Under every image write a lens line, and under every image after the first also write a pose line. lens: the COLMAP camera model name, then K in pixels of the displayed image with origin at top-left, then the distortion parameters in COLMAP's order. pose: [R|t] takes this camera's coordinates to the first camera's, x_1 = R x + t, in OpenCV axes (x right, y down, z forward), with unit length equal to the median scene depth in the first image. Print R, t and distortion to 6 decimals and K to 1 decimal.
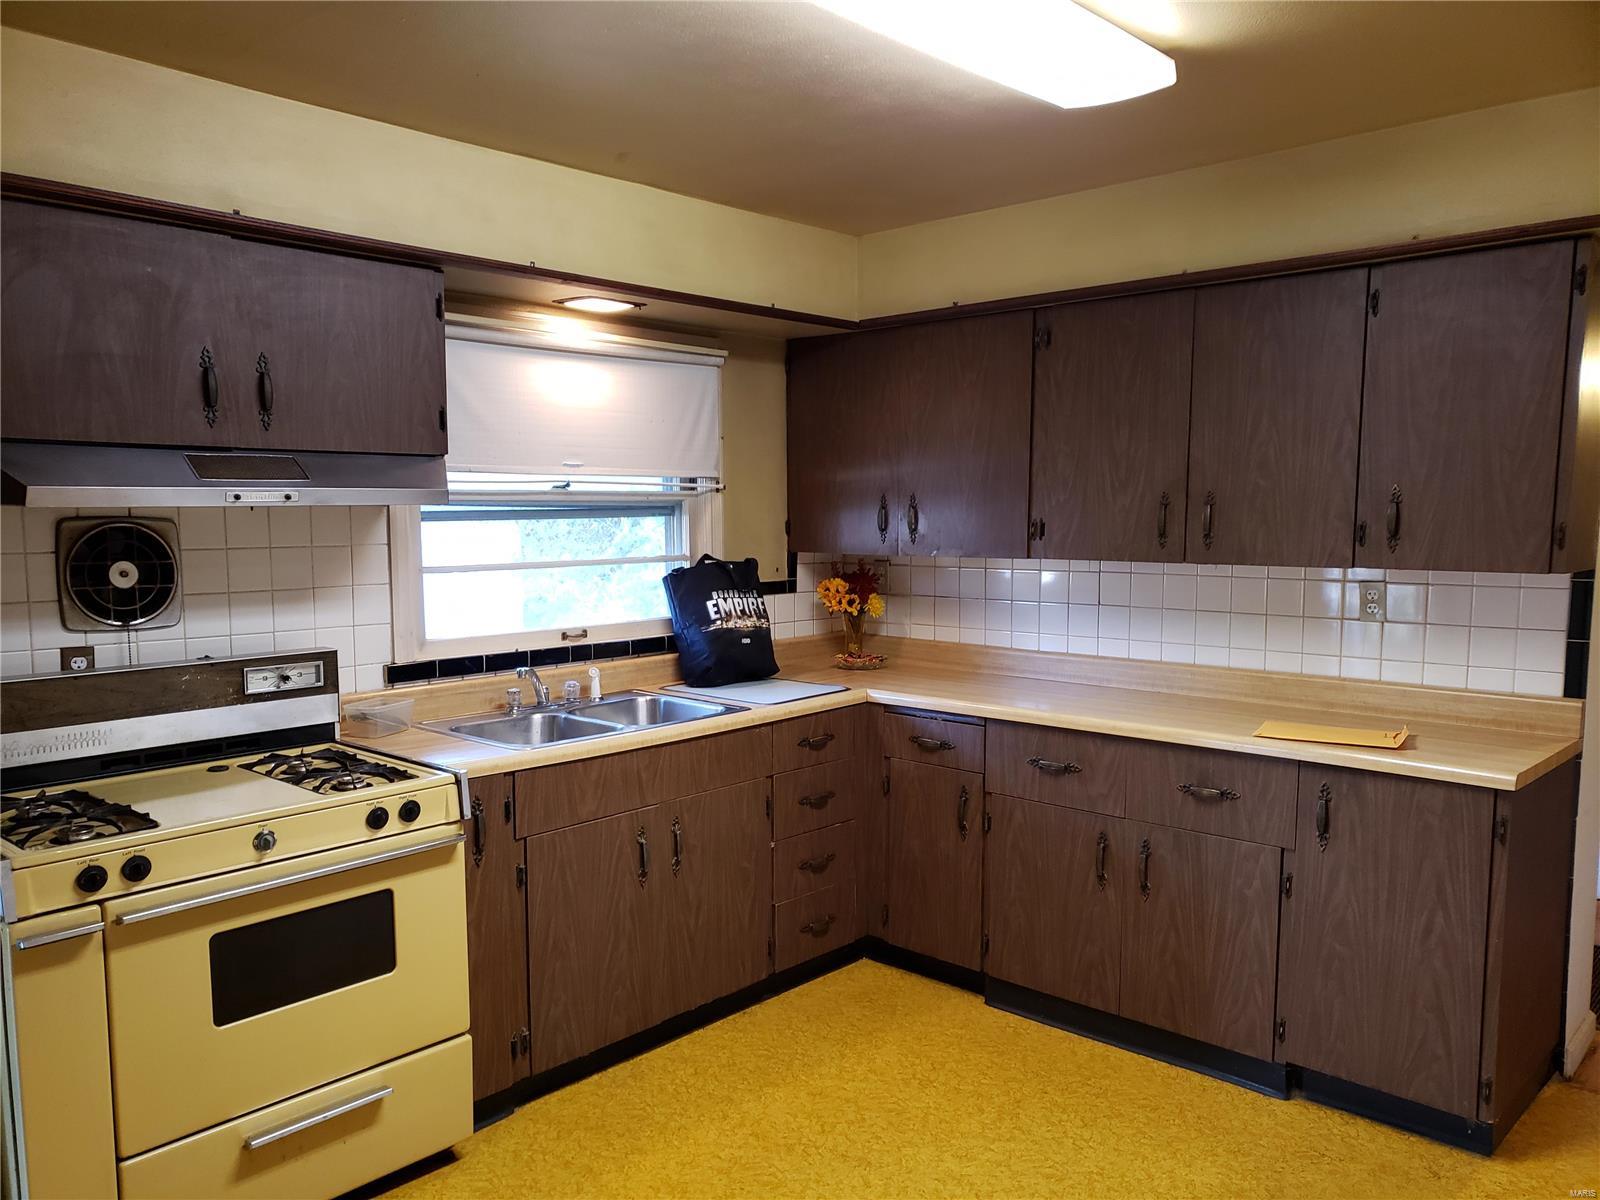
lens RADIAL K [[1211.0, 0, 800.0], [0, 1211.0, 600.0], [0, 0, 1]] dist [-0.037831, -0.002186]
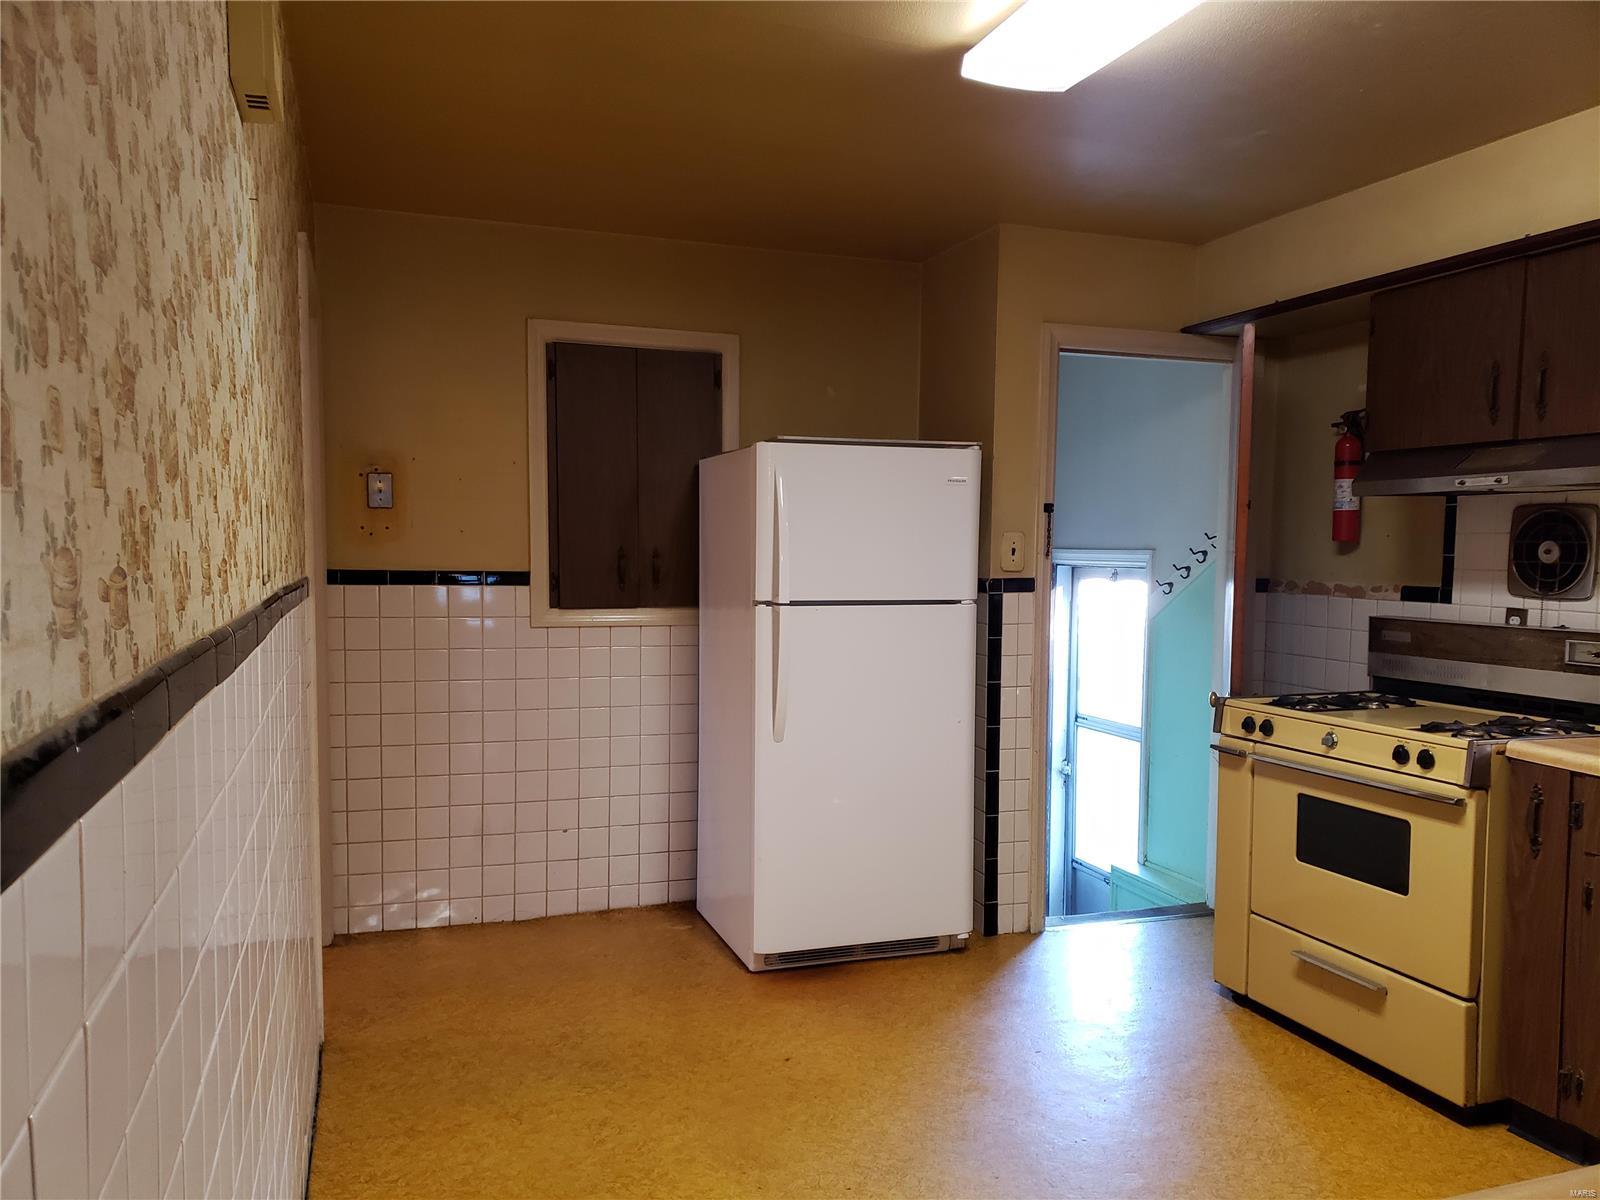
lens RADIAL K [[1211.0, 0, 800.0], [0, 1211.0, 600.0], [0, 0, 1]] dist [-0.037831, -0.002186]
pose [[-0.463790, 0.042464, -0.884927, 0.887609], [-0.077948, 0.993021, 0.088504, -0.022106], [0.882510, 0.110025, -0.457243, 0.955659]]
